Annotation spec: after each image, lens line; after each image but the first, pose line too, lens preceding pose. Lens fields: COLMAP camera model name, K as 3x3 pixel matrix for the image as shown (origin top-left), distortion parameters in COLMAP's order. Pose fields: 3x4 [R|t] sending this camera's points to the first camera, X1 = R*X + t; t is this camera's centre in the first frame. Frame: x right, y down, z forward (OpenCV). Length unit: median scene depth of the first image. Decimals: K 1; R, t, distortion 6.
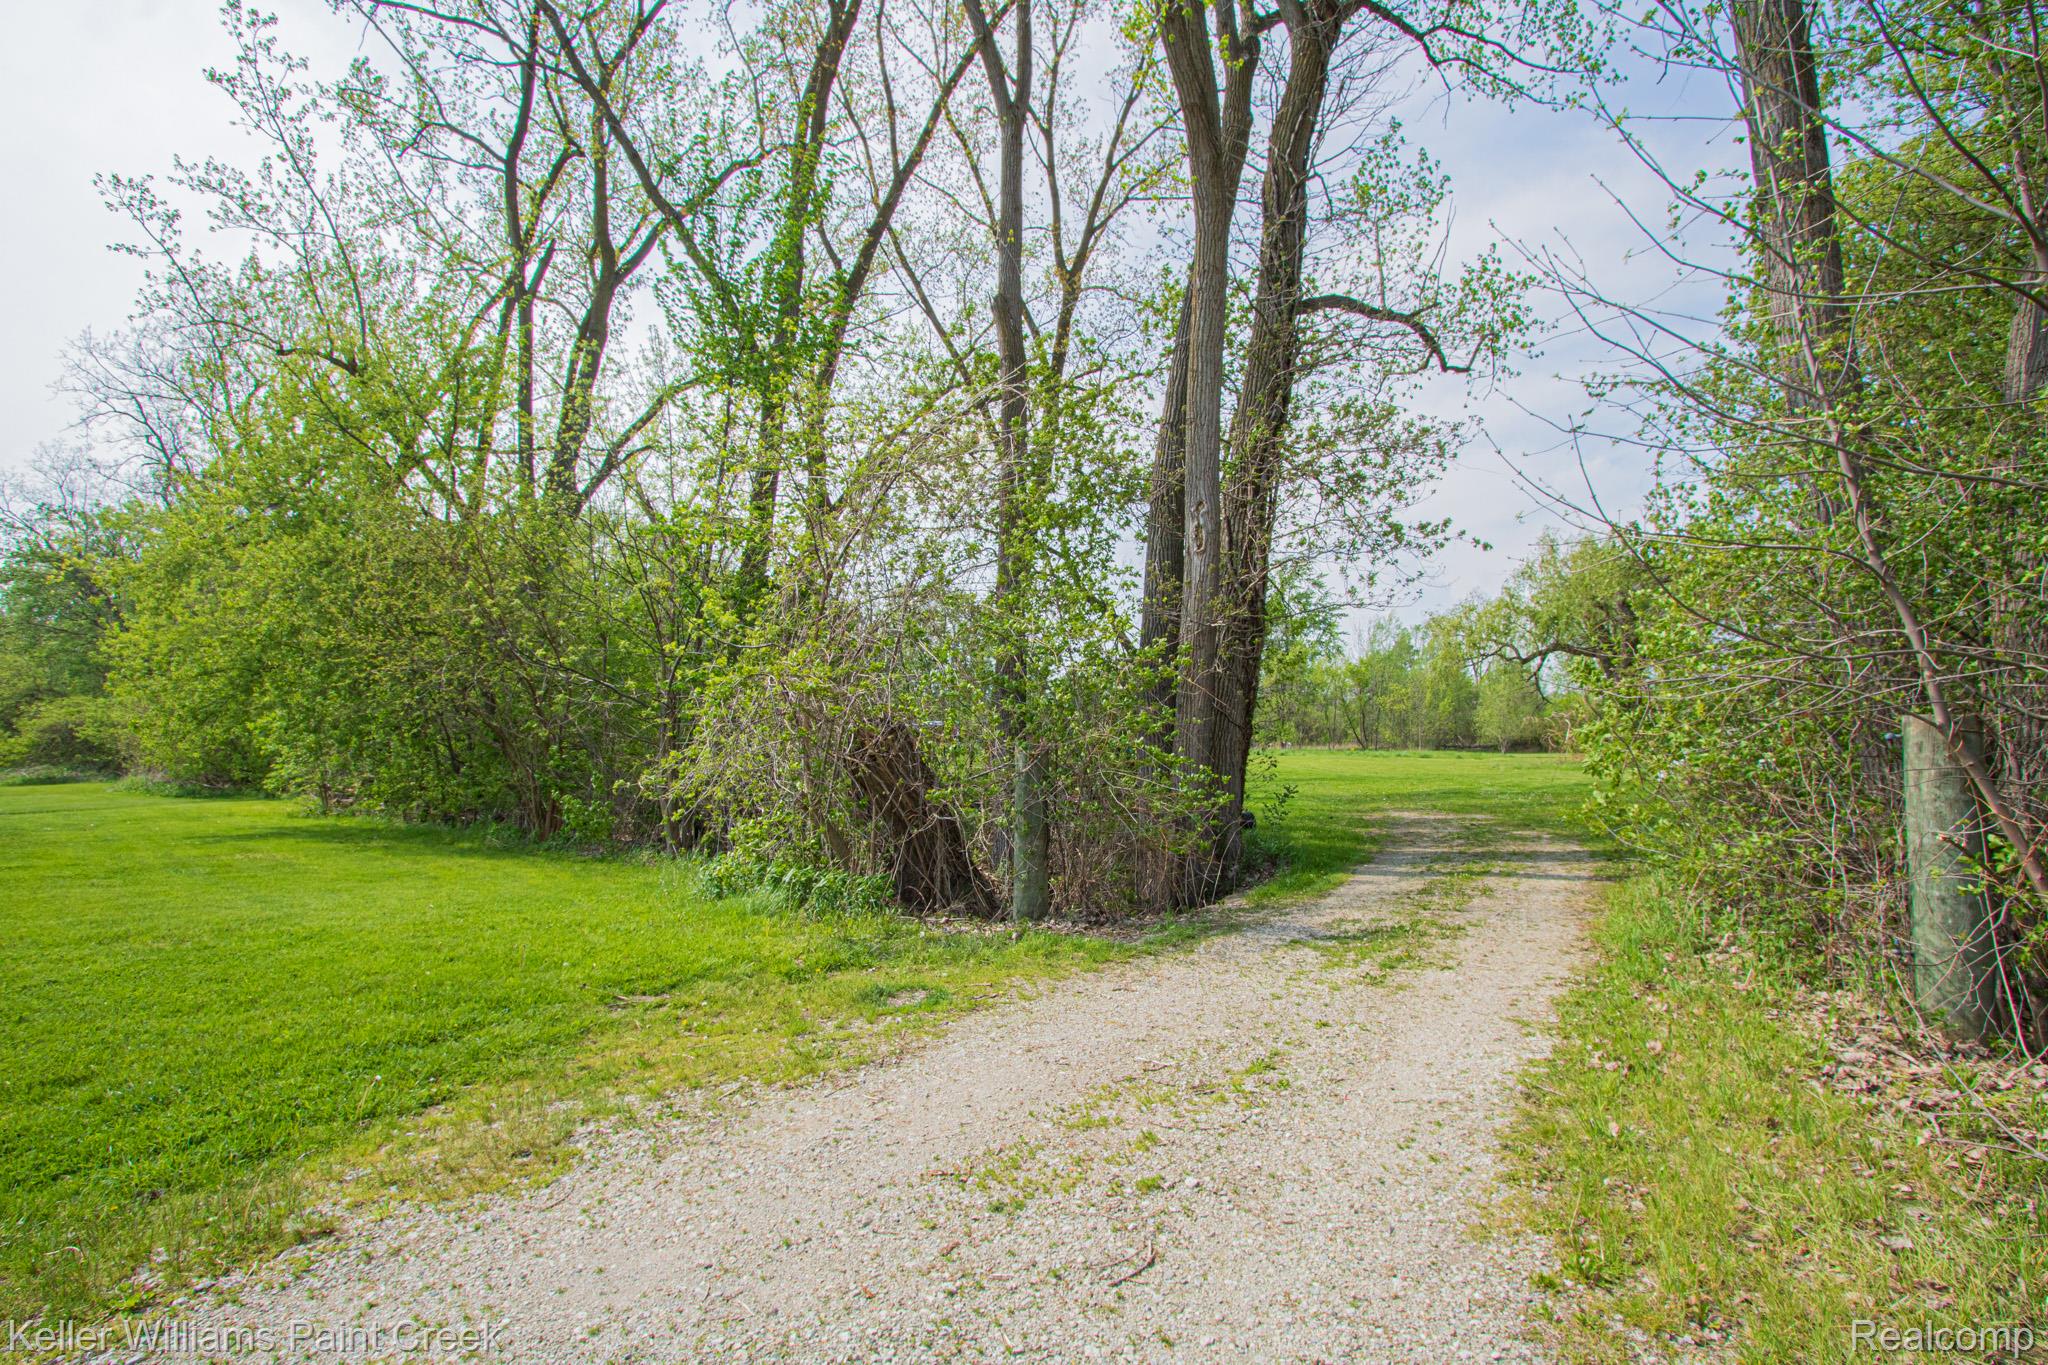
lens RADIAL K [[989.9, 0, 1026.4], [0, 989.9, 705.0], [0, 0, 1]] dist [-0.021596, 0.000231]
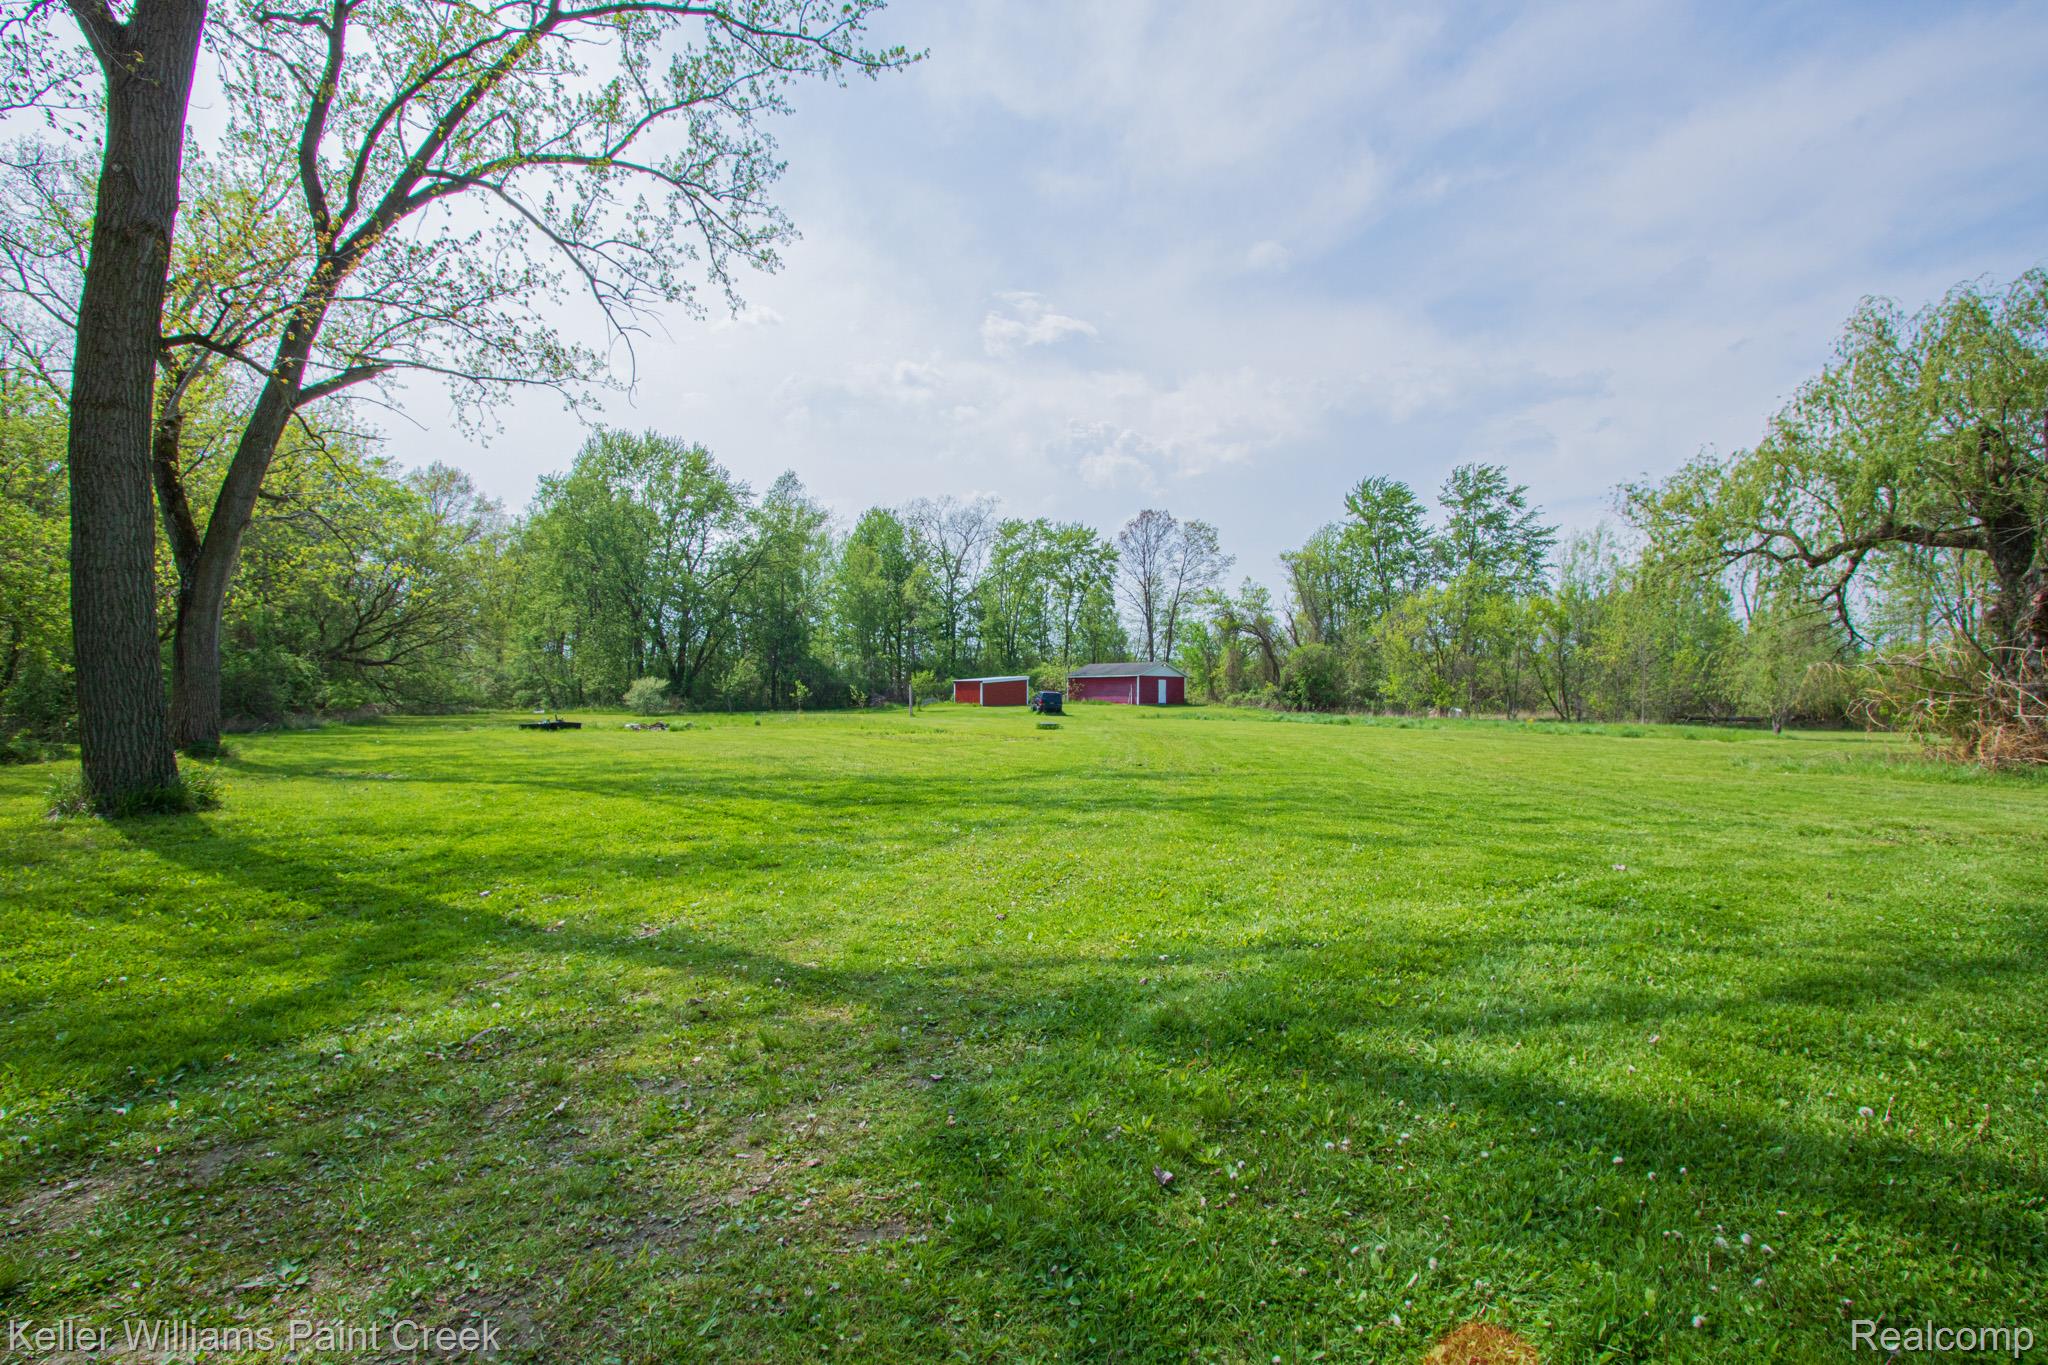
lens RADIAL K [[989.9, 0, 1026.4], [0, 989.9, 705.0], [0, 0, 1]] dist [-0.021596, 0.000231]
pose [[0.977000, 0.008287, -0.213077, 0.145080], [-0.000061, 0.999255, 0.038584, 0.008032], [0.213238, -0.037684, 0.976273, 0.281849]]
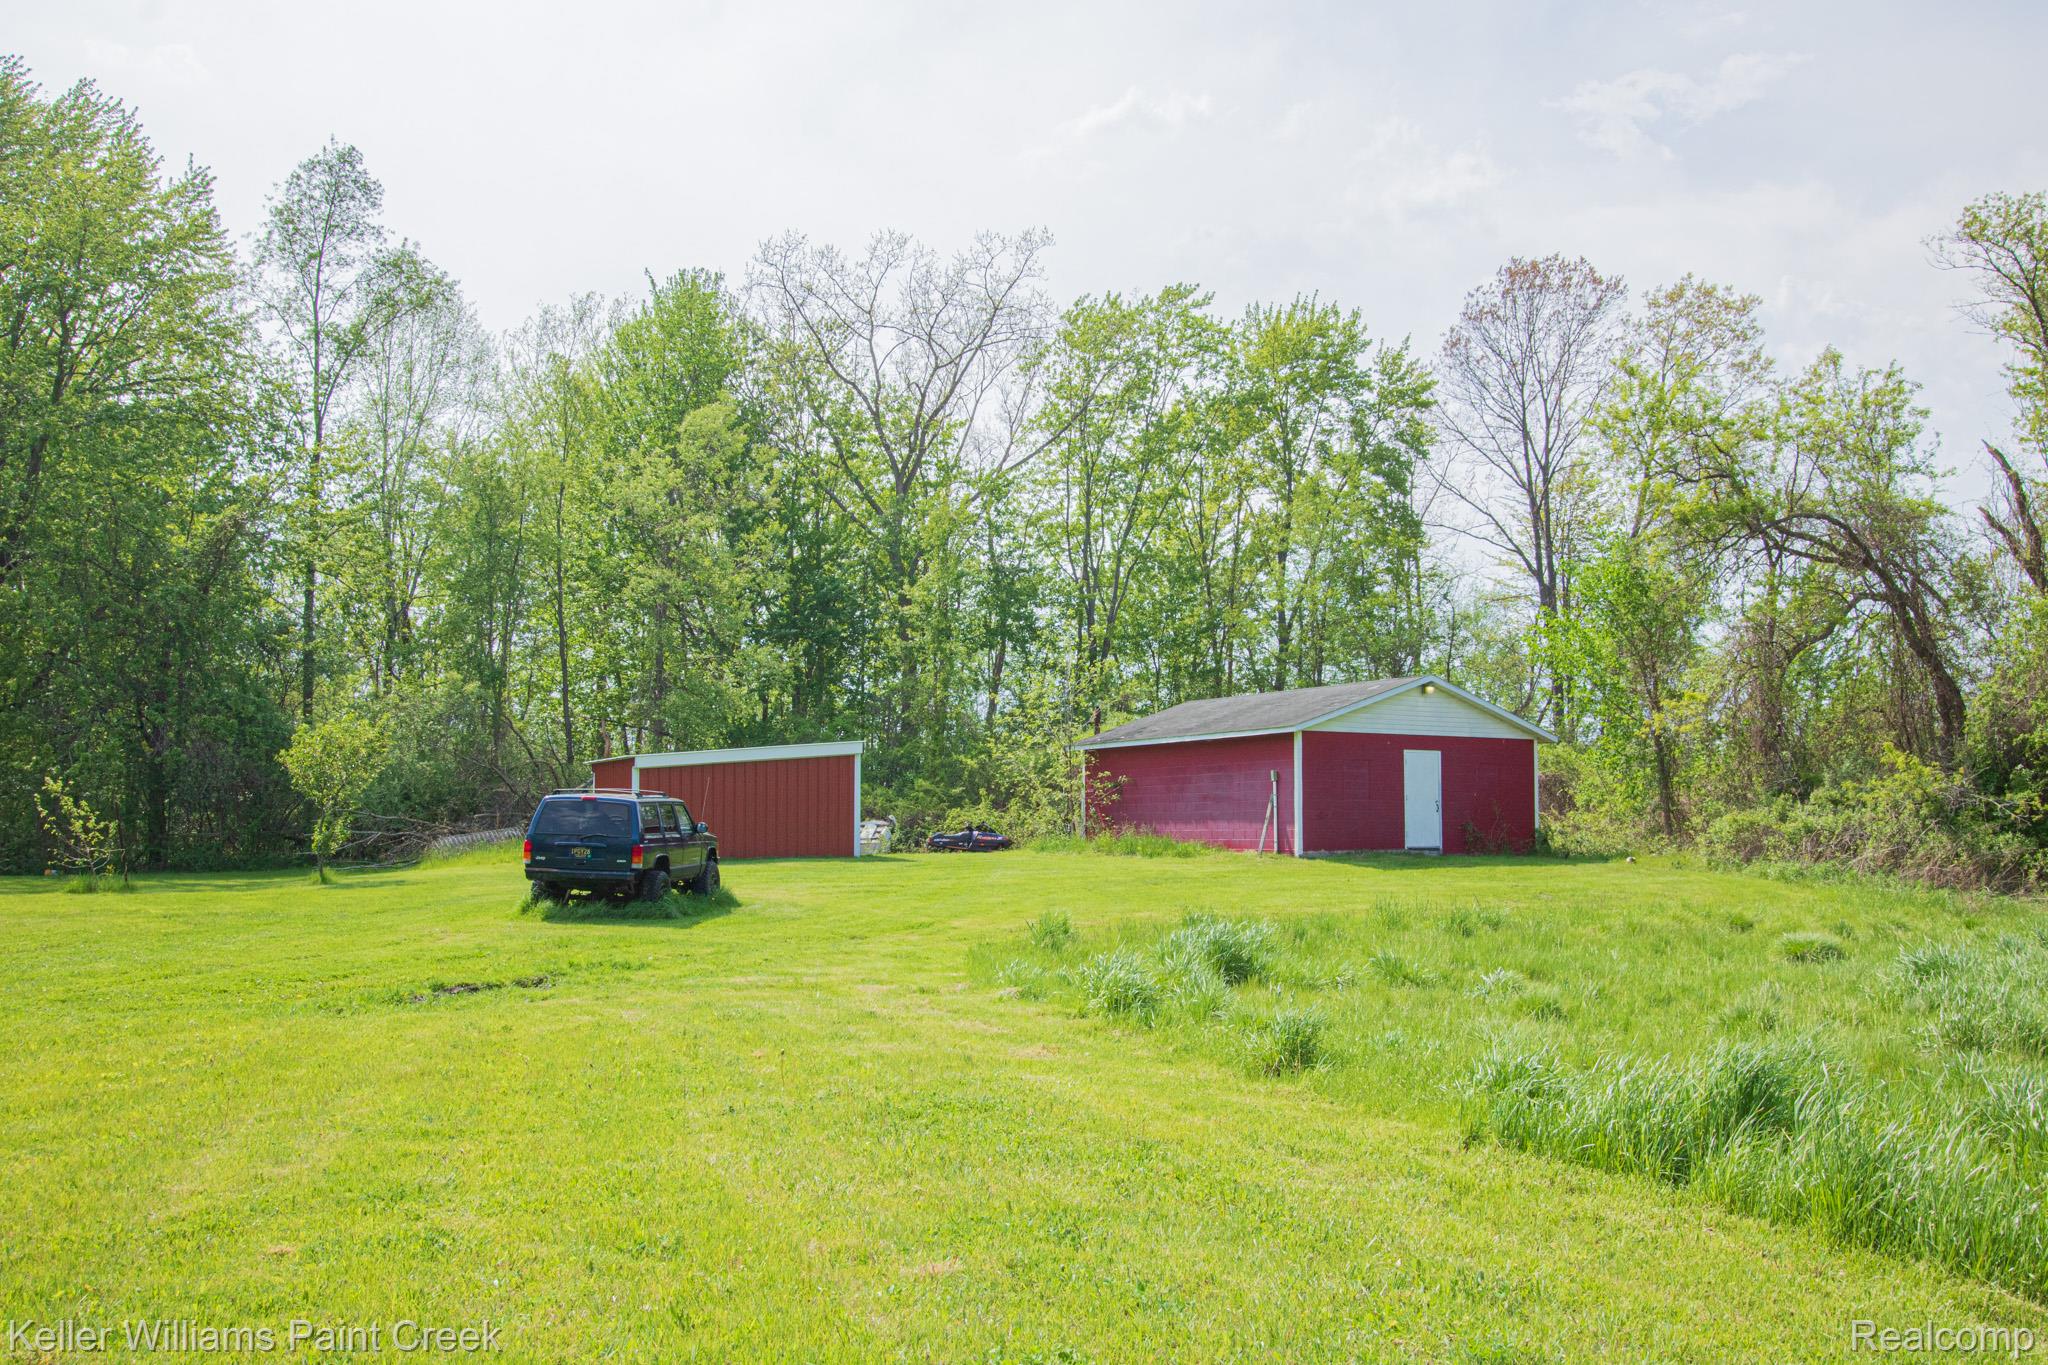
lens RADIAL K [[1832.8, 0, 1024.0], [0, 1832.8, 682.5], [0, 0, 1]] dist [-0.046783, 0.005649]
pose [[0.897674, -0.028974, -0.439706, 0.176661], [0.009010, 0.998834, -0.047424, 0.027484], [0.440567, 0.038609, 0.896889, 0.937016]]
